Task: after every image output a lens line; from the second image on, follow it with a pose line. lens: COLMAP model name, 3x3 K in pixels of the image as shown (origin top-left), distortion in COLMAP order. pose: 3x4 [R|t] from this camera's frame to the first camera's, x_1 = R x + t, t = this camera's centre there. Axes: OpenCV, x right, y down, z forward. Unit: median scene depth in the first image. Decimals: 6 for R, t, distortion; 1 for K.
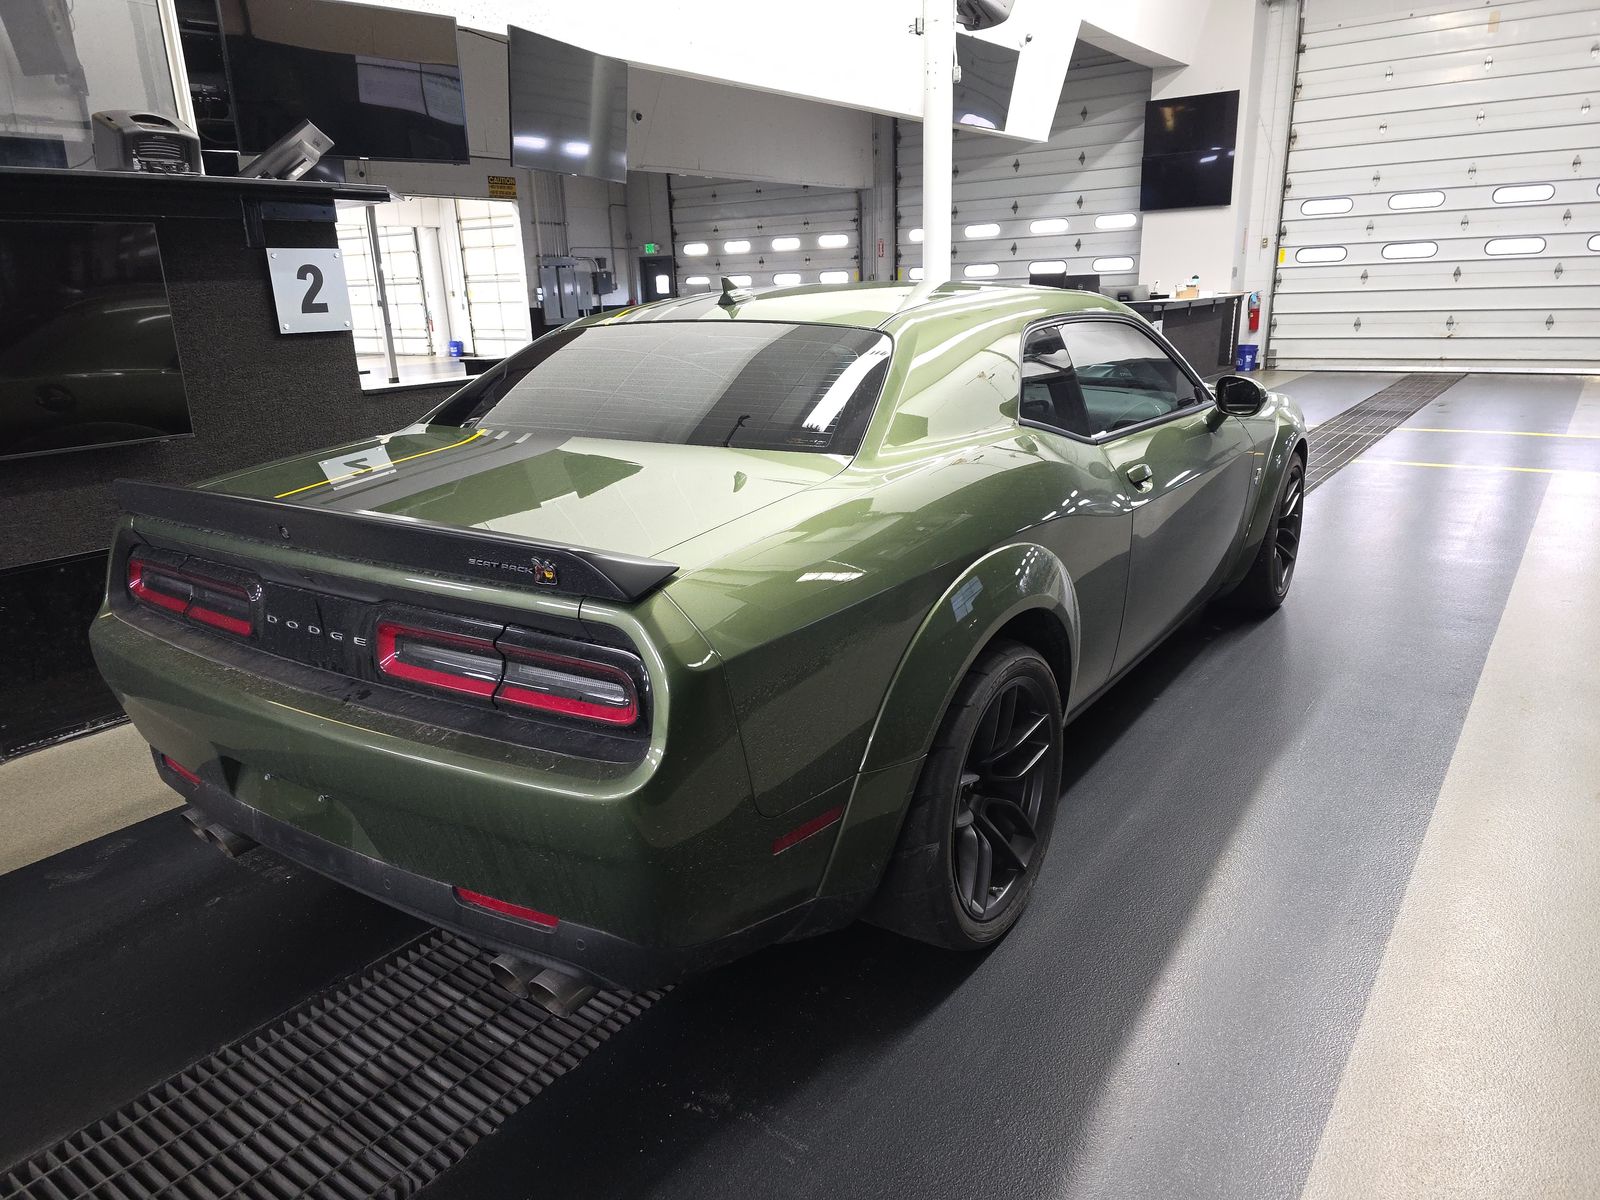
lens RADIAL K [[1062.6, 0, 800.0], [0, 1062.6, 600.0], [0, 0, 1]] dist [0.066003, -0.060941]
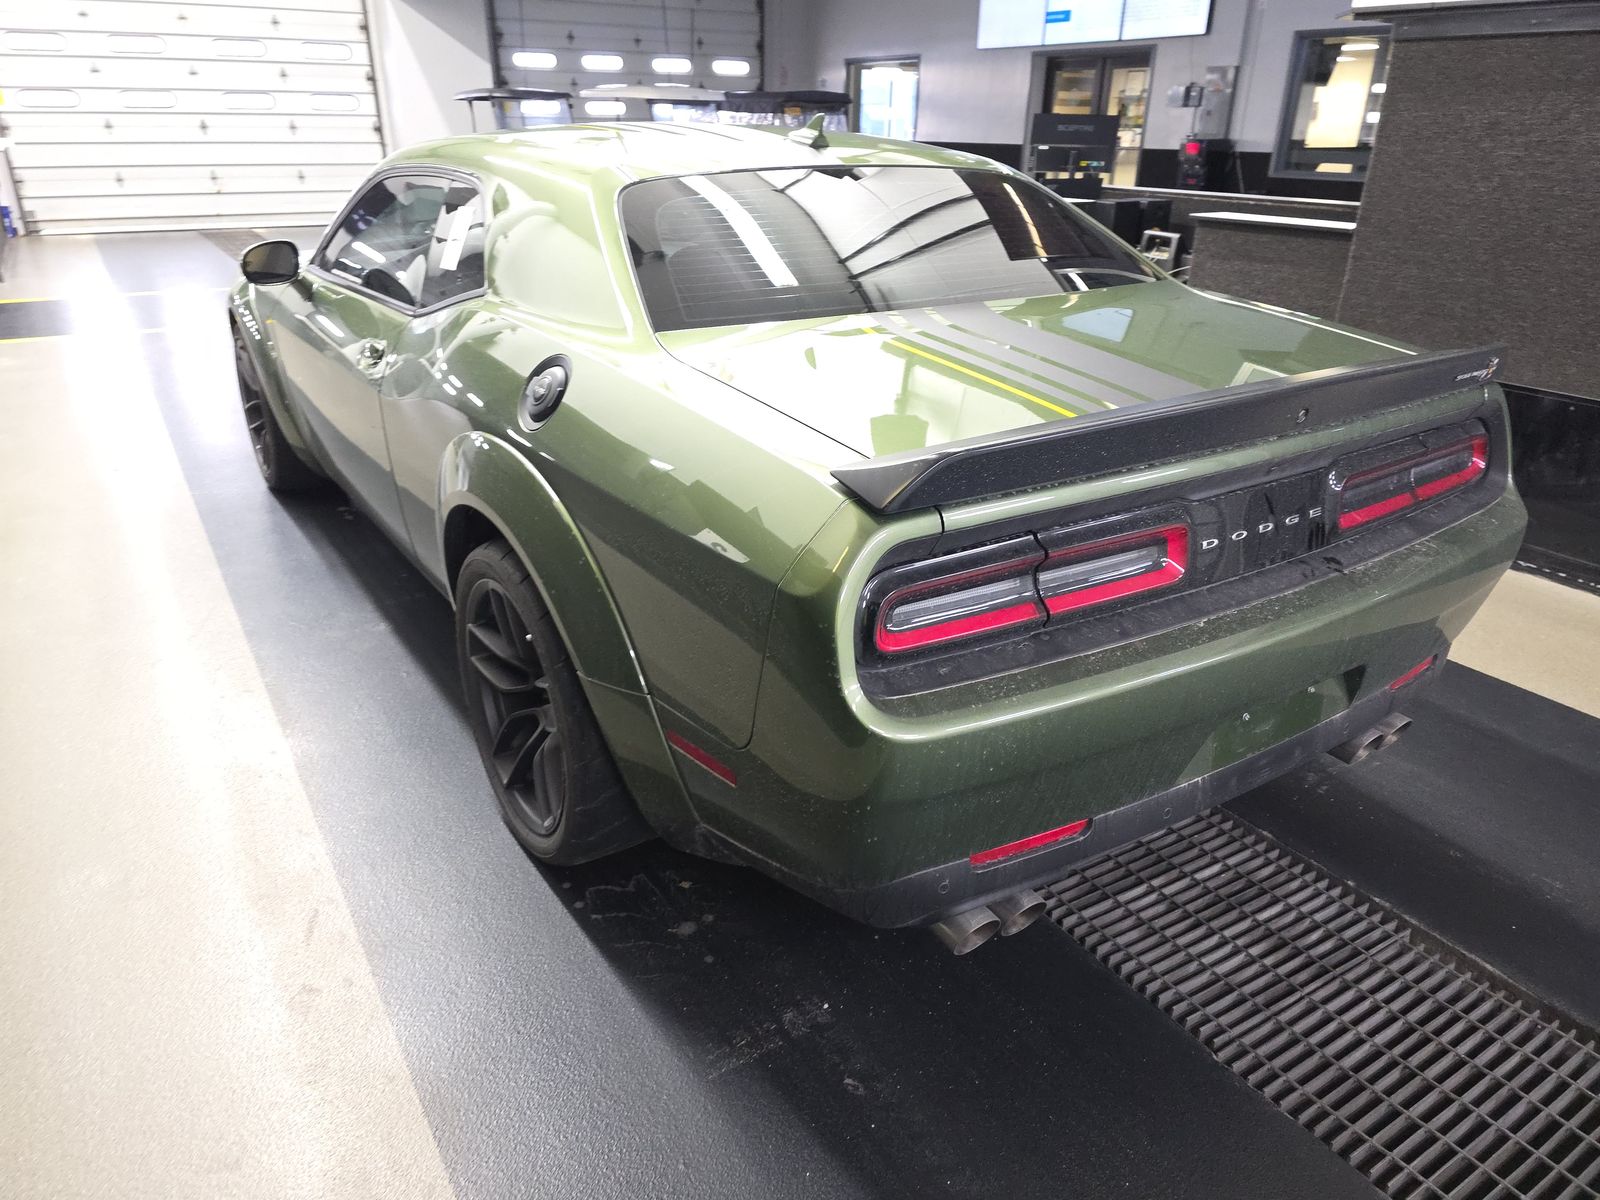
lens RADIAL K [[1057.5, 0, 800.0], [0, 1057.5, 600.0], [0, 0, 1]] dist [0.007248, -0.000668]
pose [[0.392311, -0.346266, 0.852169, -0.165840], [0.237522, 0.933155, 0.269825, -0.029046], [-0.888637, 0.096554, 0.448332, 0.117878]]
